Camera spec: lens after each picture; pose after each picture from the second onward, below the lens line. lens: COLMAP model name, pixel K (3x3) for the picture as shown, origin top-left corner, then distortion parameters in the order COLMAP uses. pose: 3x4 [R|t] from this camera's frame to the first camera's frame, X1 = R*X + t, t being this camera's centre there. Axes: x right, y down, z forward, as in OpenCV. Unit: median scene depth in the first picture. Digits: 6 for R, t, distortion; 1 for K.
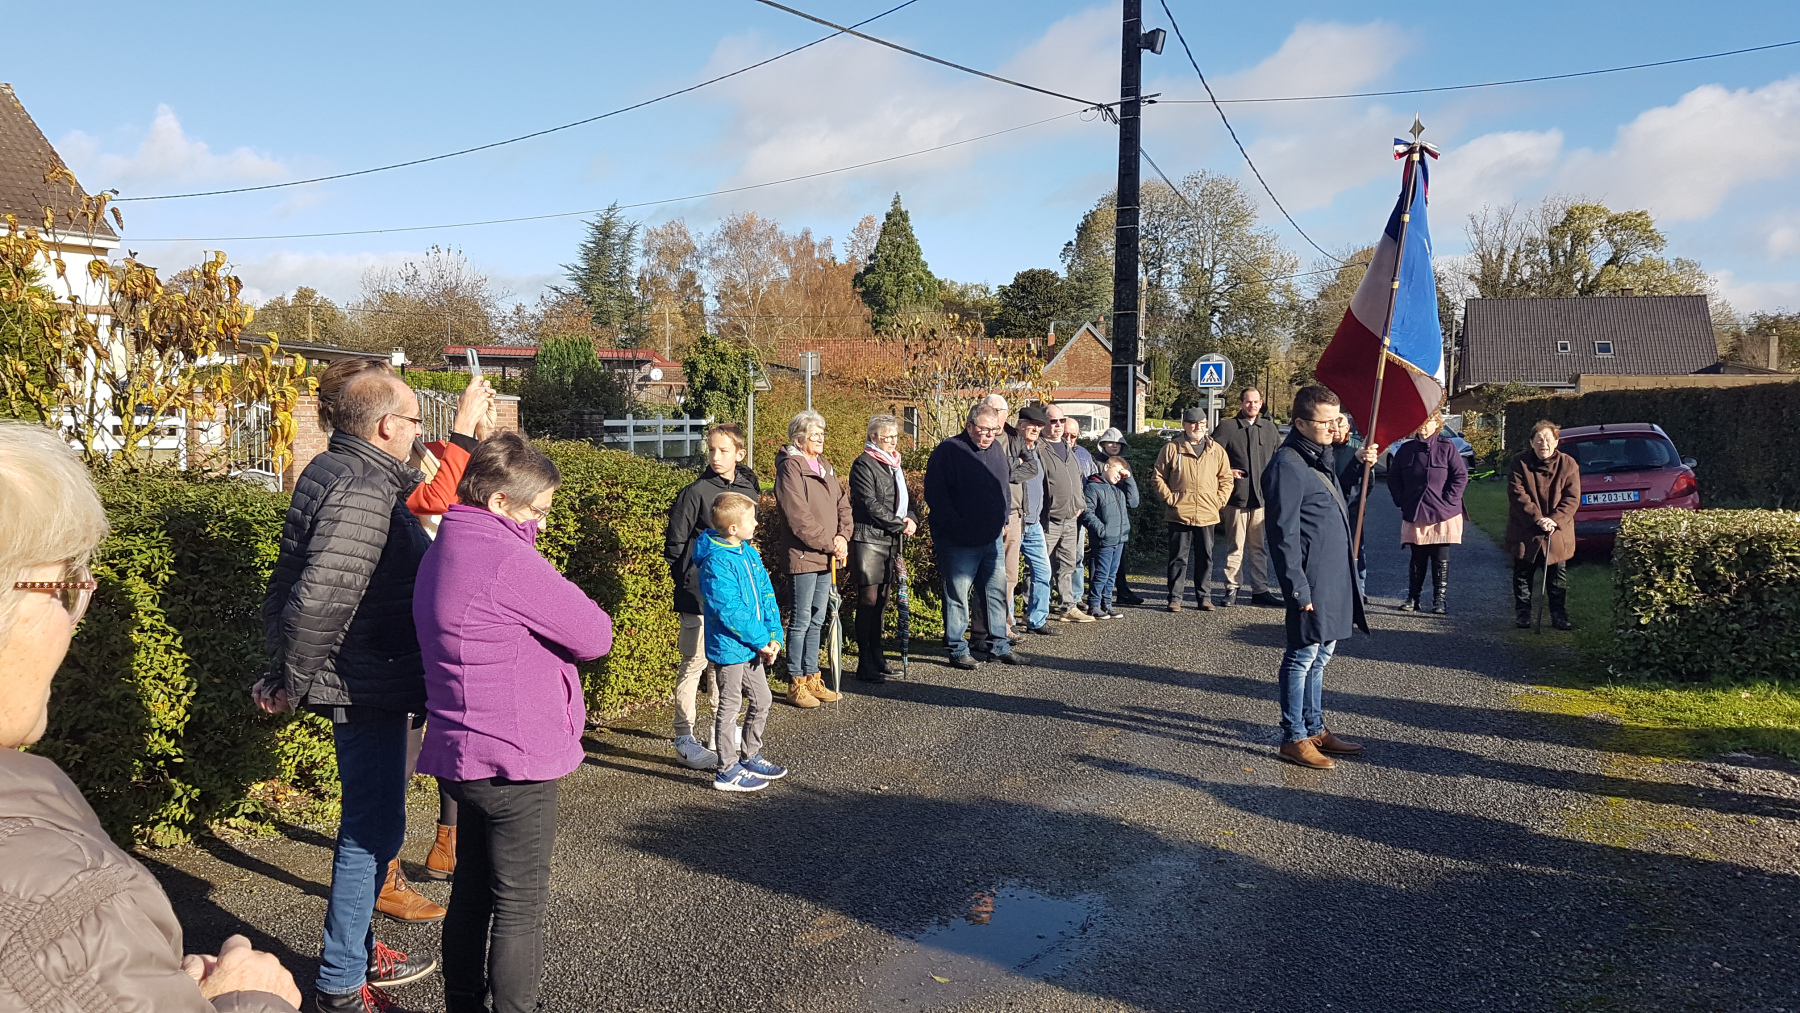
lens RADIAL K [[1373.9, 0, 866.5], [0, 1373.9, 491.6], [0, 0, 1]] dist [0.186863, -0.314840]
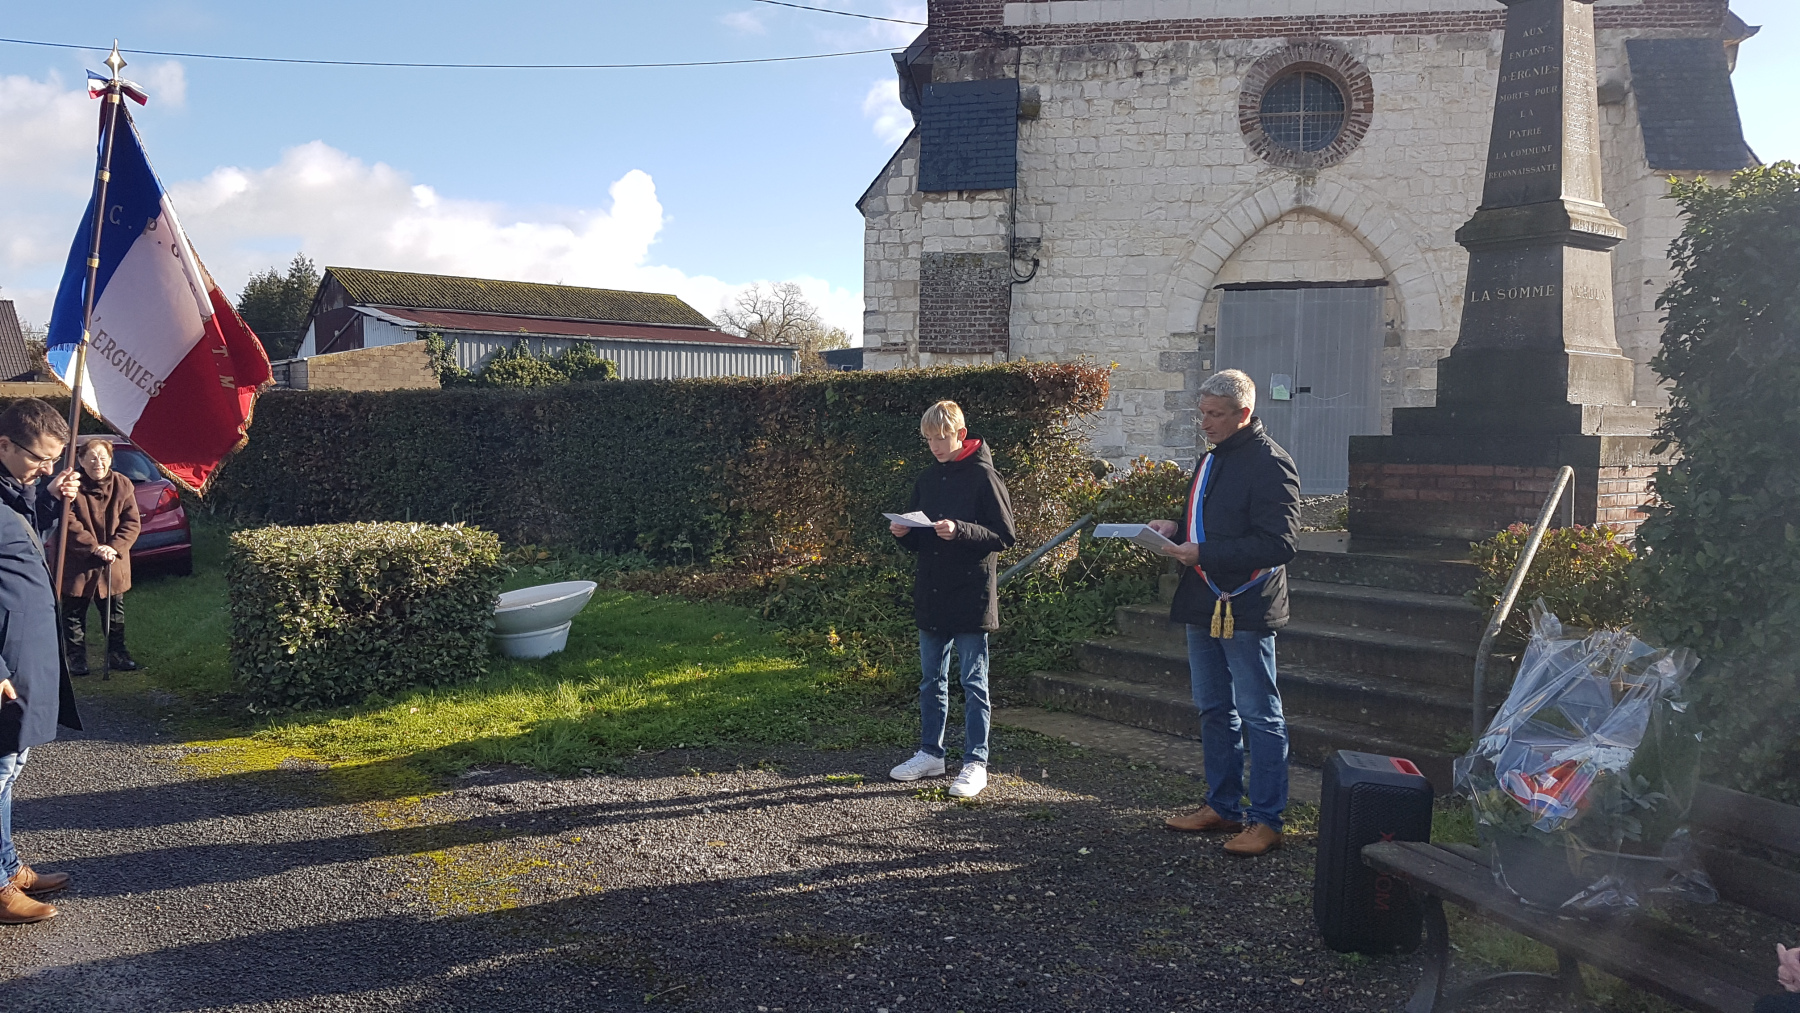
lens RADIAL K [[1373.9, 0, 860.6], [0, 1373.9, 532.7], [0, 0, 1]] dist [0.186863, -0.314840]
pose [[0.459566, -0.064183, 0.885822, -0.091350], [0.044635, 0.997794, 0.049139, -0.013855], [-0.887021, 0.016956, 0.461417, 0.252639]]
